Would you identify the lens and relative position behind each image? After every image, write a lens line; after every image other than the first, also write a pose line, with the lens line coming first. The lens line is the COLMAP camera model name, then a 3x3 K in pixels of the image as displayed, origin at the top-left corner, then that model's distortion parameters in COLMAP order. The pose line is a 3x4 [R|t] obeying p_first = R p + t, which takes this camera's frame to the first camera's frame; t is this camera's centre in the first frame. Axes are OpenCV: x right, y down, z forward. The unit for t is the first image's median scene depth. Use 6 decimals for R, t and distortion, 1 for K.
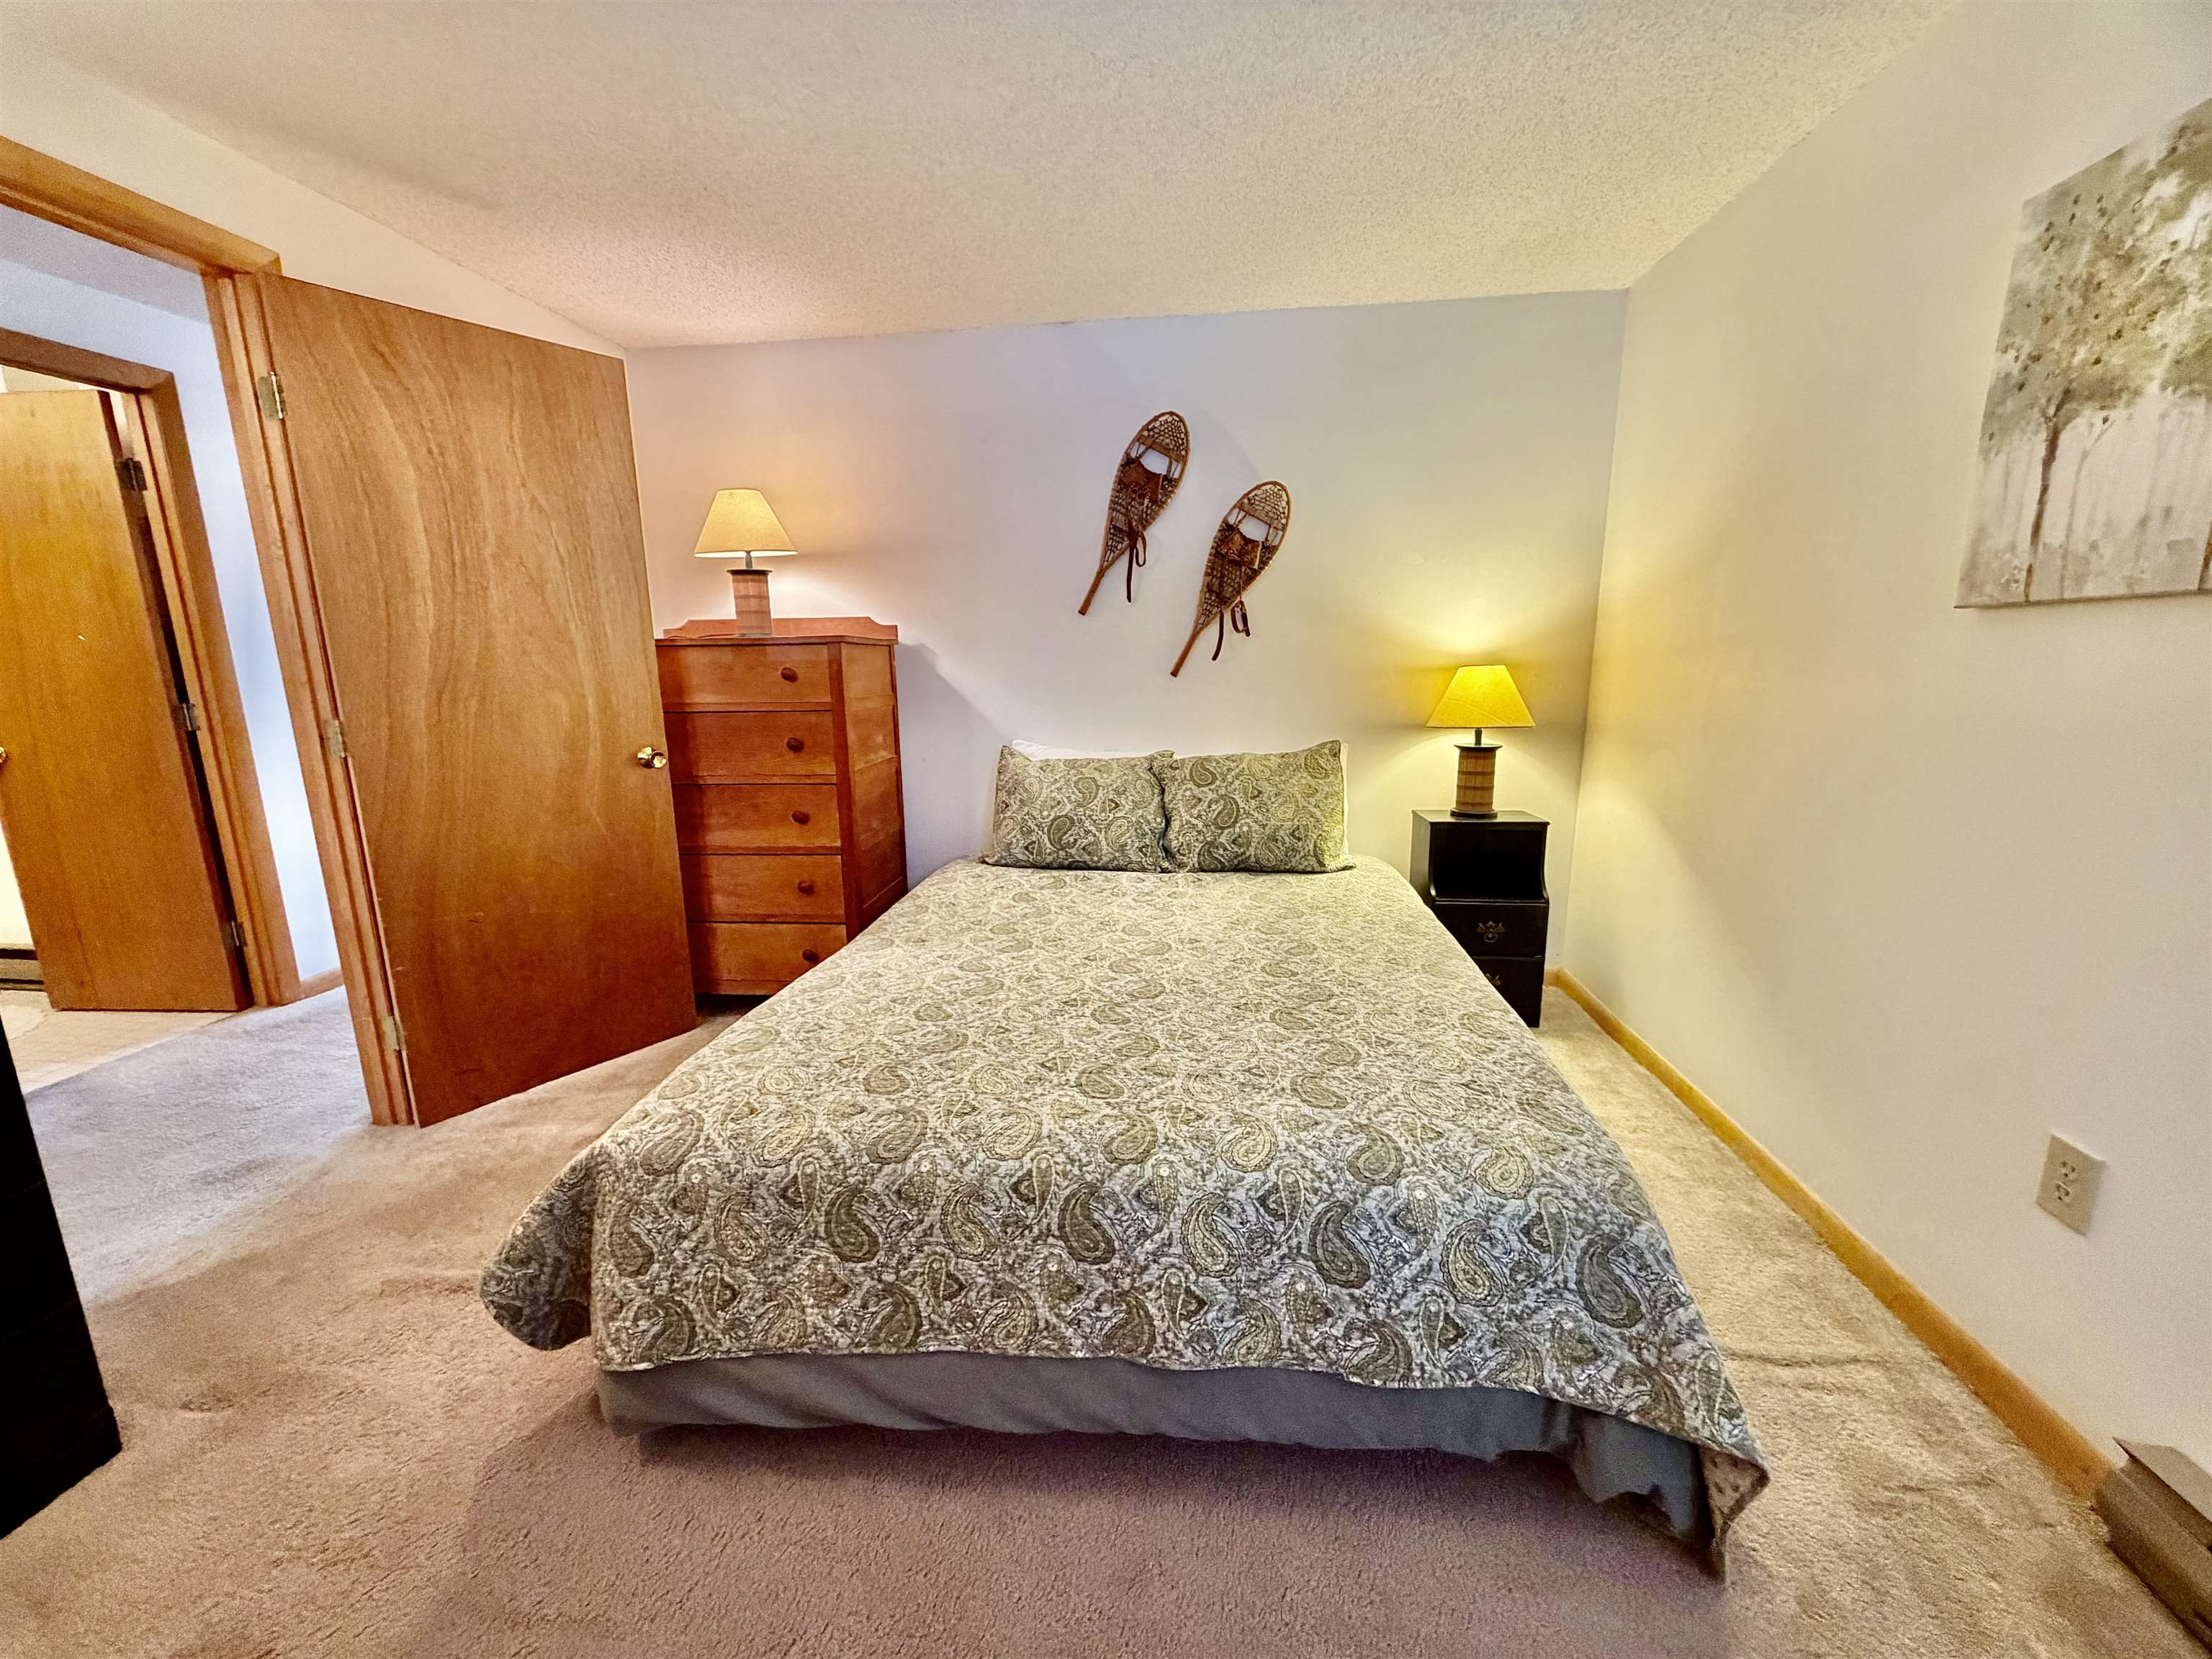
lens RADIAL K [[878.2, 0, 1101.4], [0, 878.2, 833.3], [0, 0, 1]] dist [-0.001058, 0.000275]
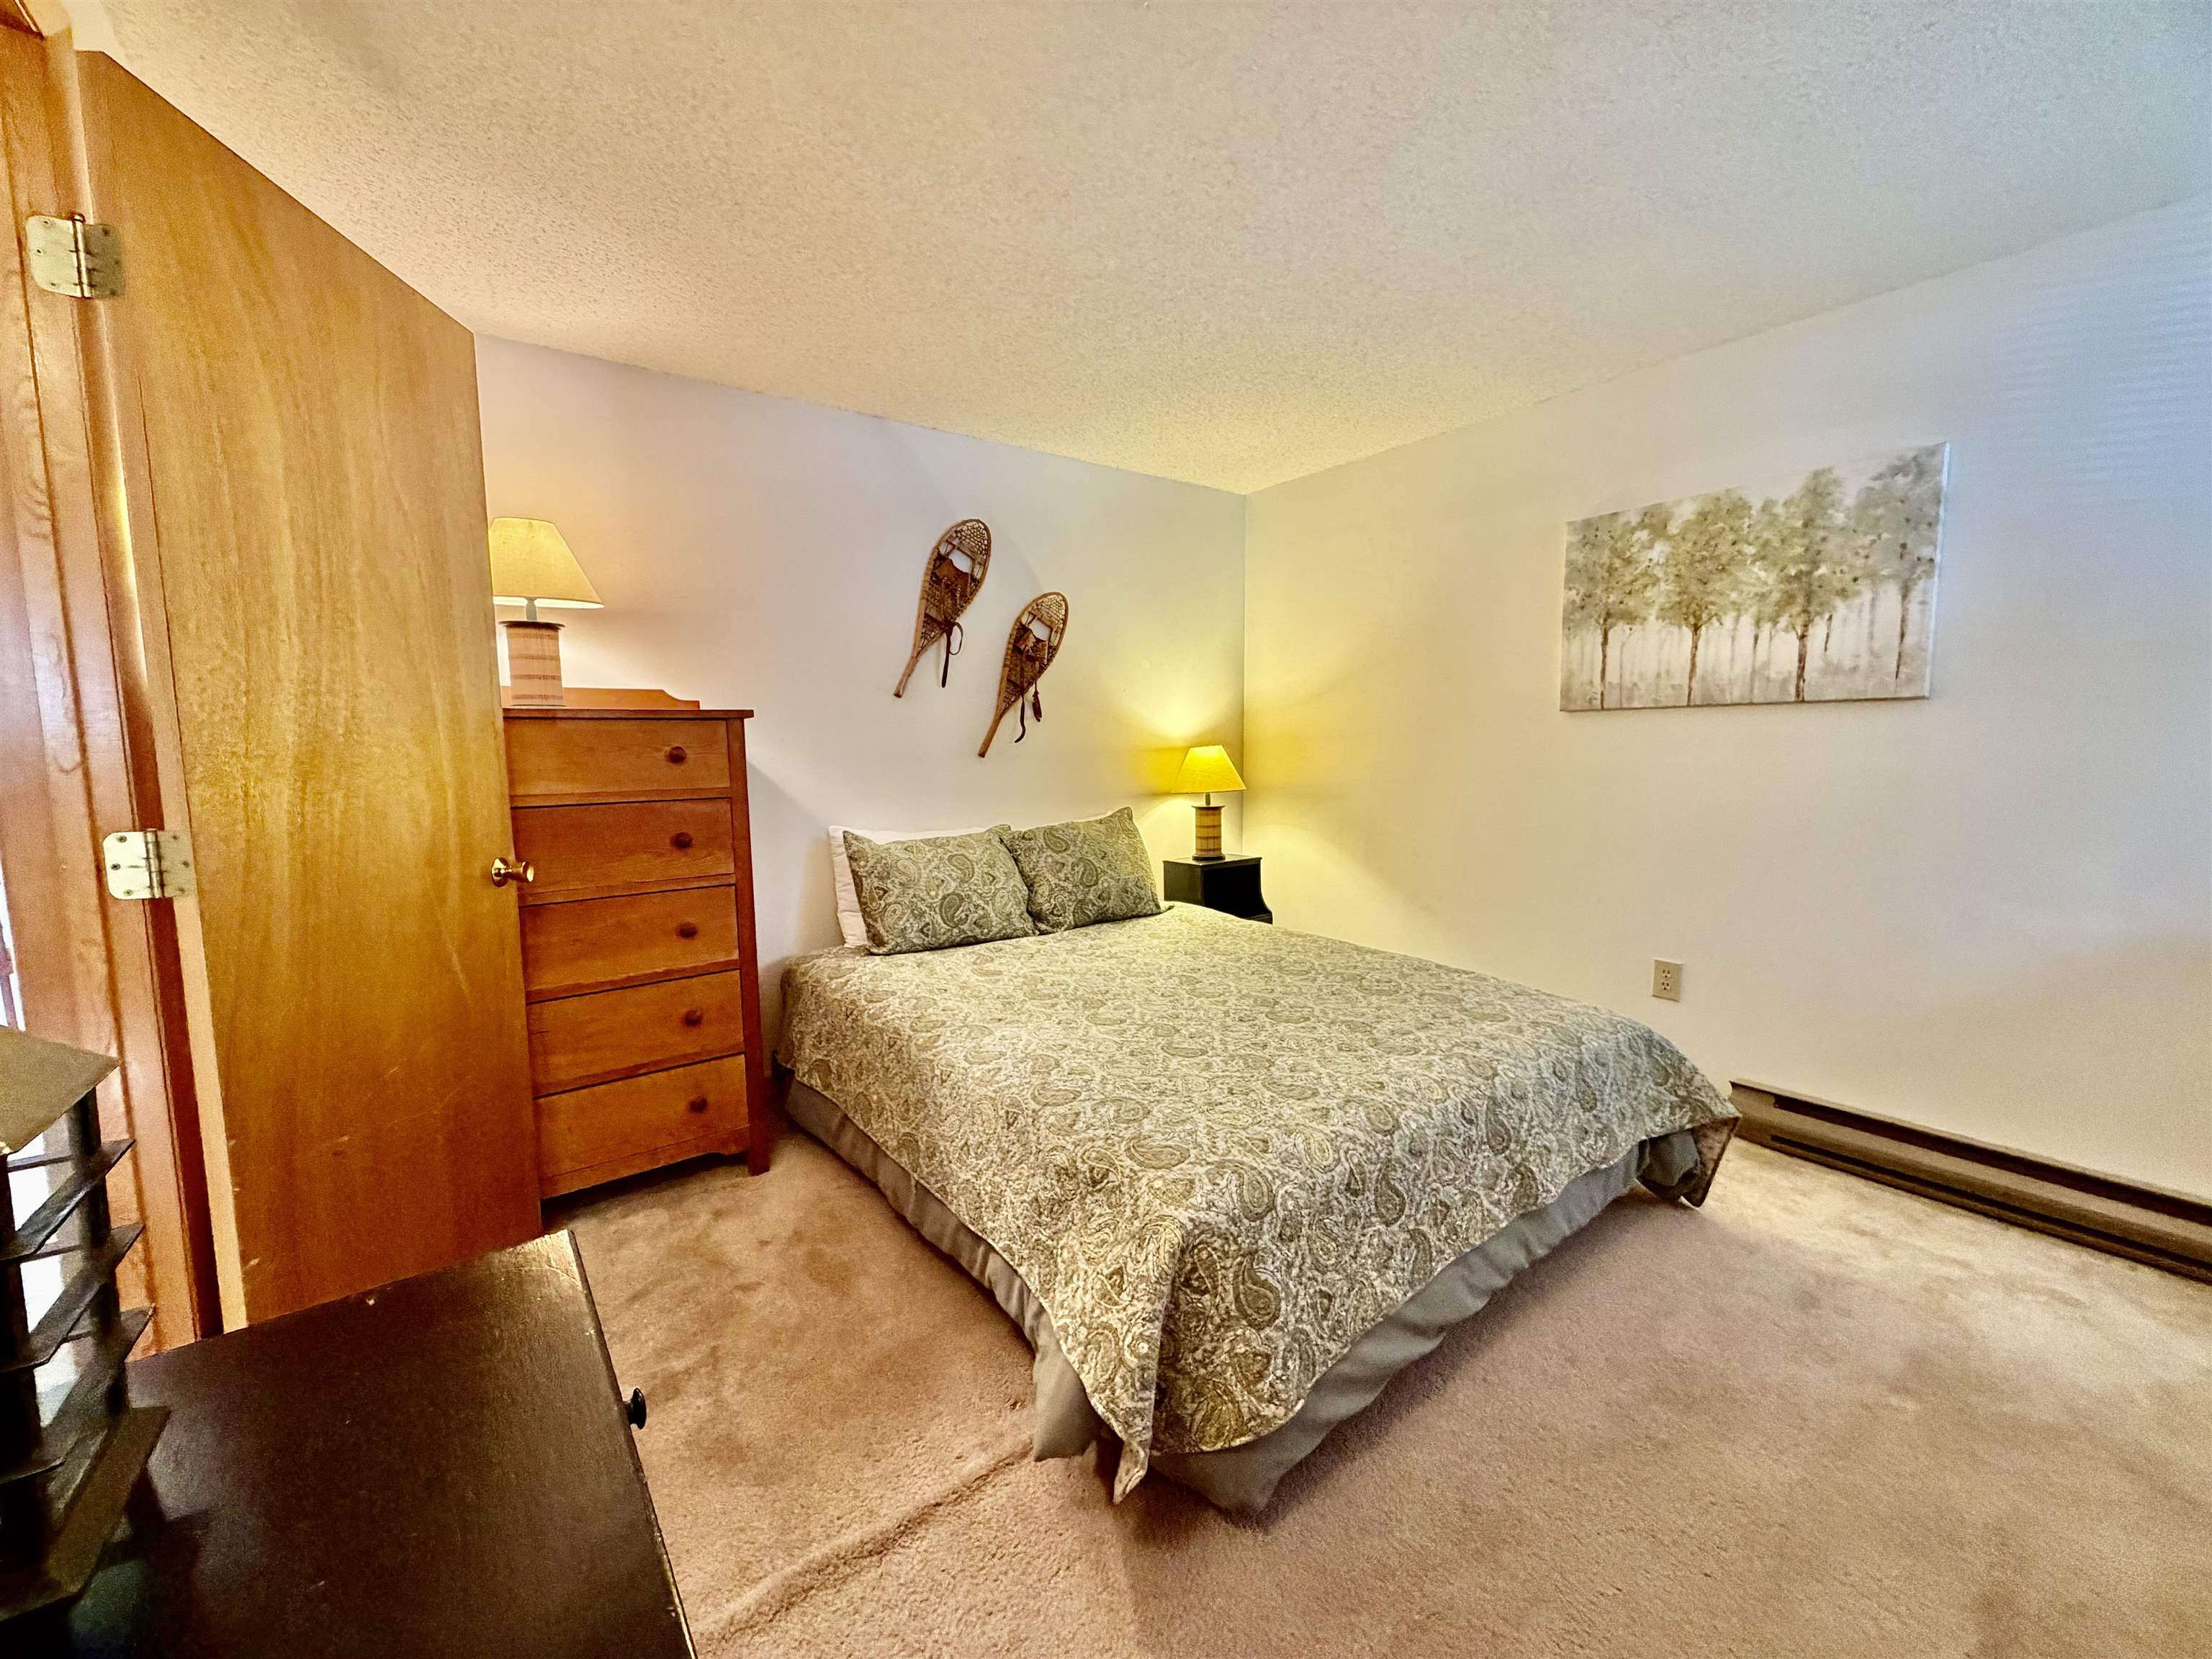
lens RADIAL K [[878.2, 0, 1100.9], [0, 878.2, 832.7], [0, 0, 1]] dist [-0.001058, 0.000275]
pose [[0.733674, -0.065706, 0.676317, -0.775082], [0.137053, 0.989168, -0.052576, -0.016134], [-0.665536, 0.131264, 0.734732, 0.184821]]
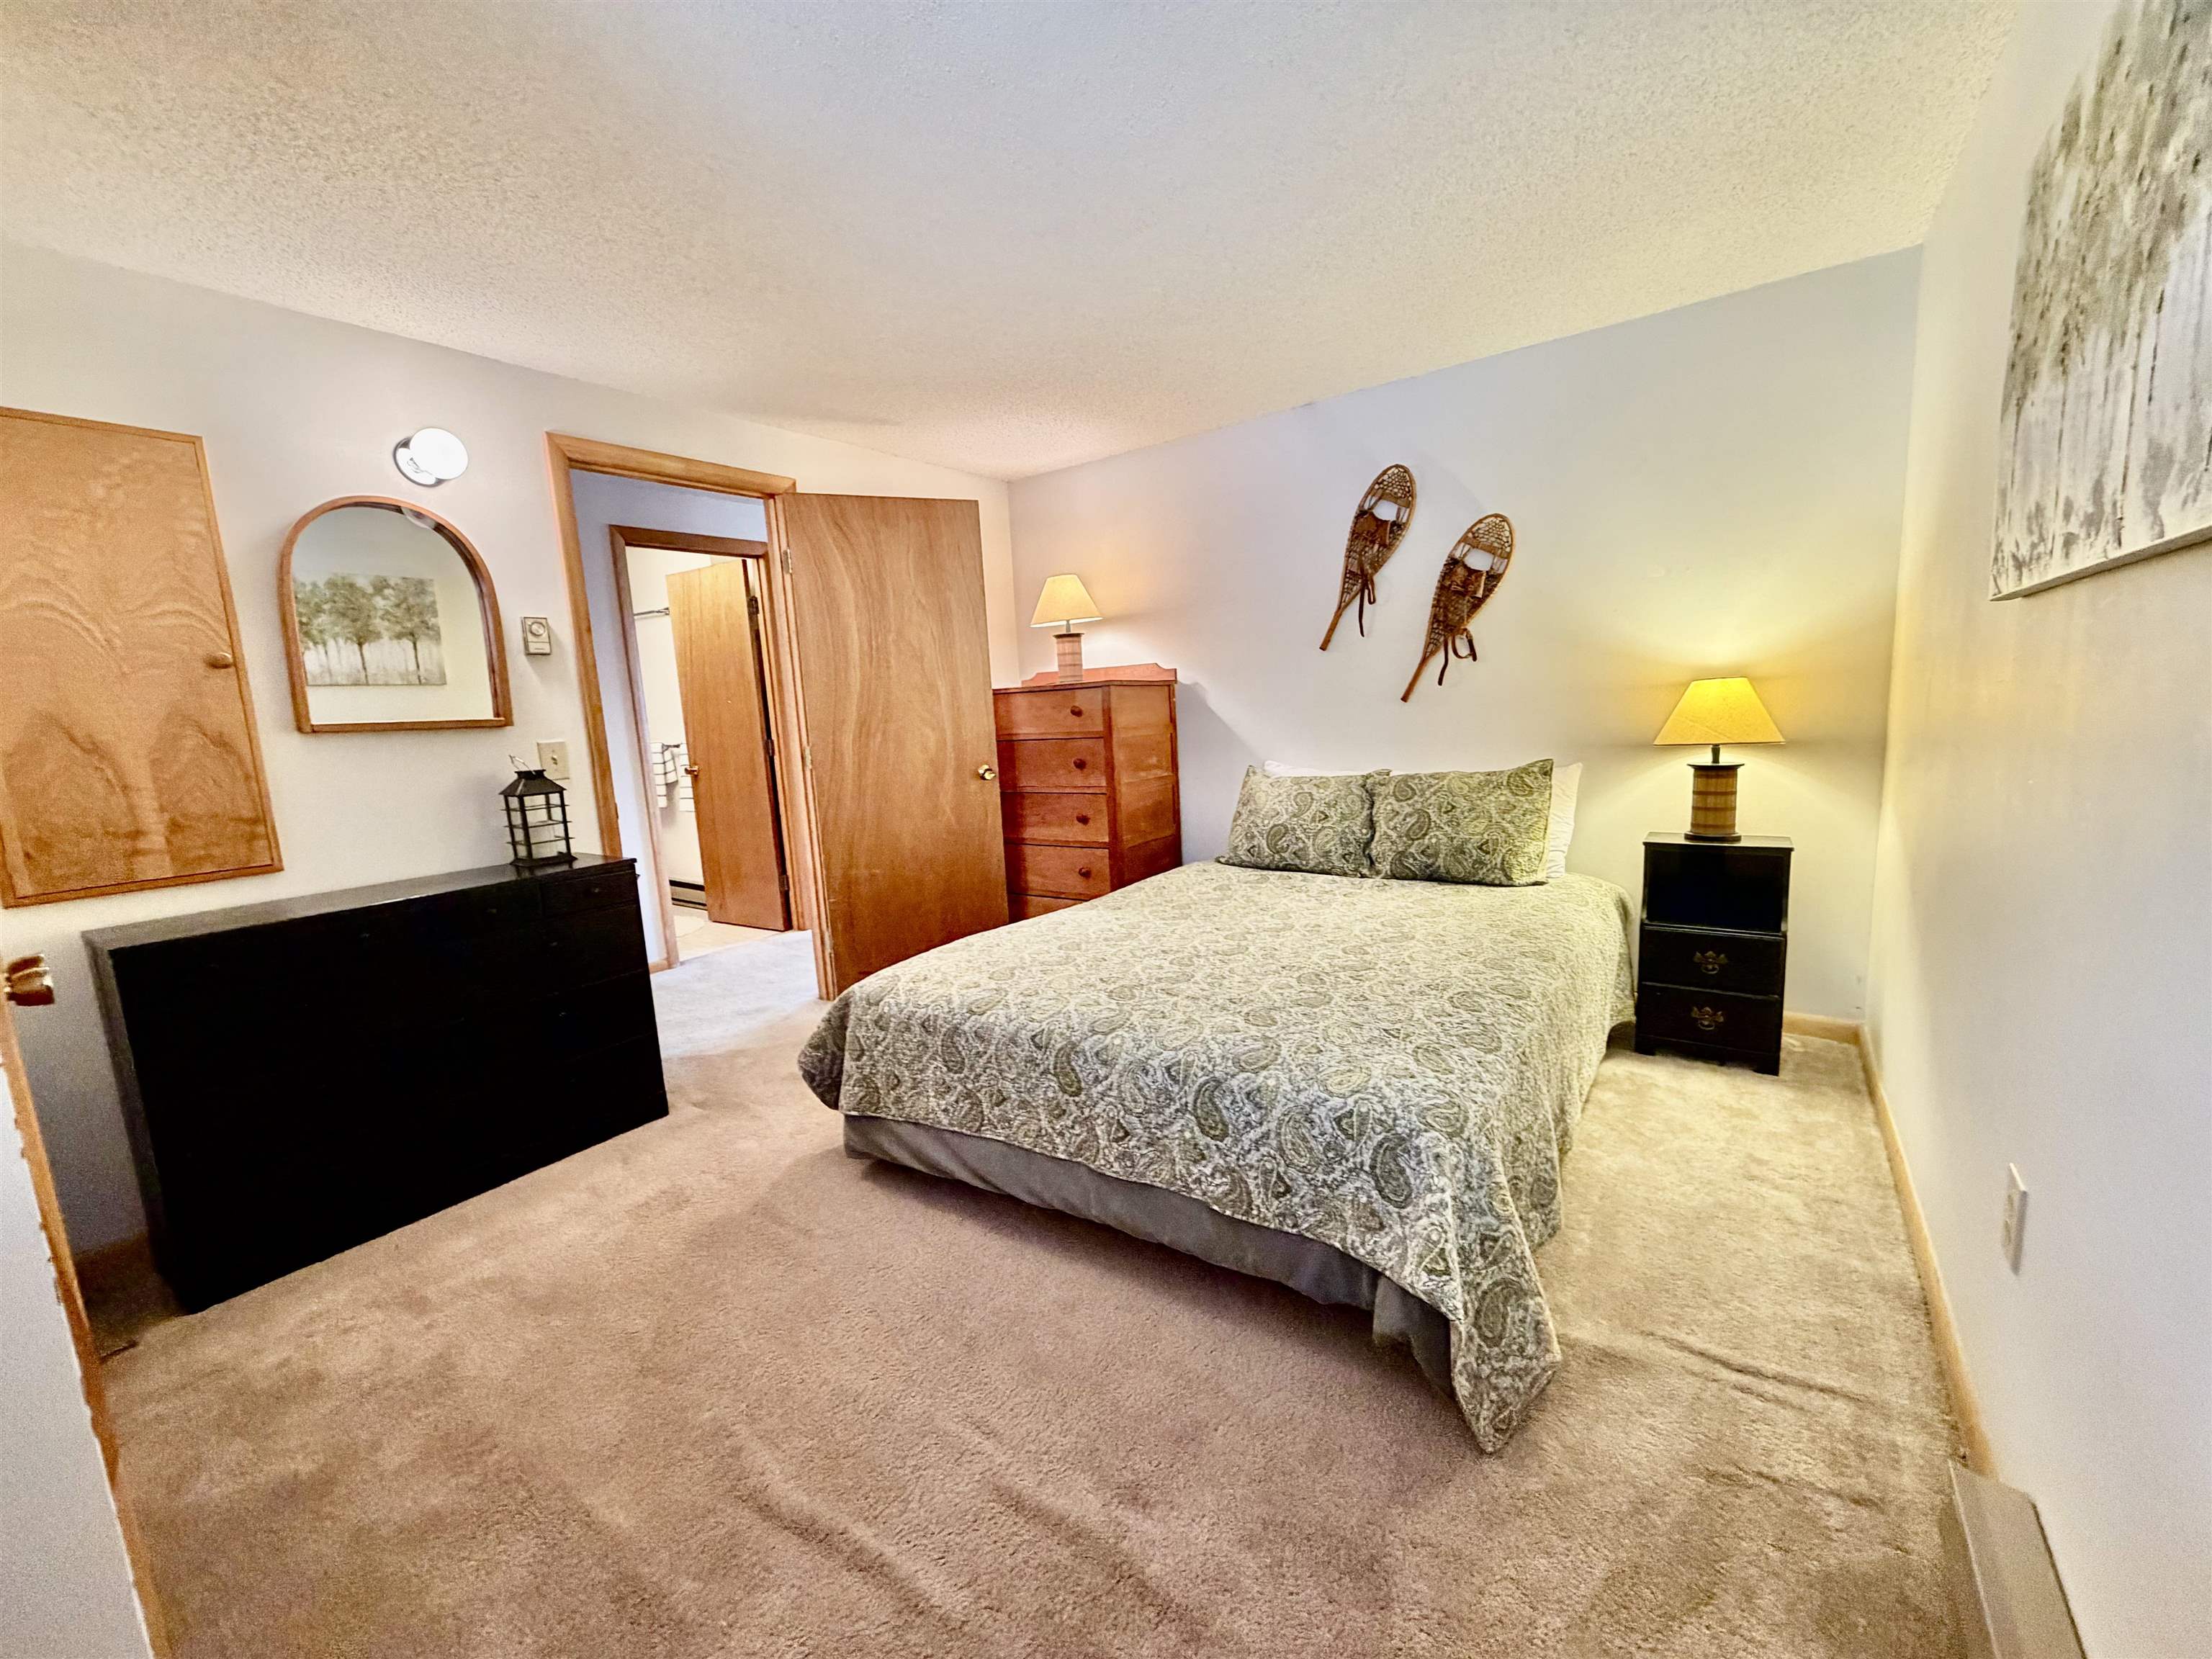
lens RADIAL K [[878.2, 0, 1102.2], [0, 878.2, 833.4], [0, 0, 1]] dist [-0.001058, 0.000275]
pose [[0.871673, 0.037228, -0.488672, 0.420233], [-0.055300, 0.998214, -0.022597, 0.040982], [0.486958, 0.046721, 0.872175, -0.169540]]
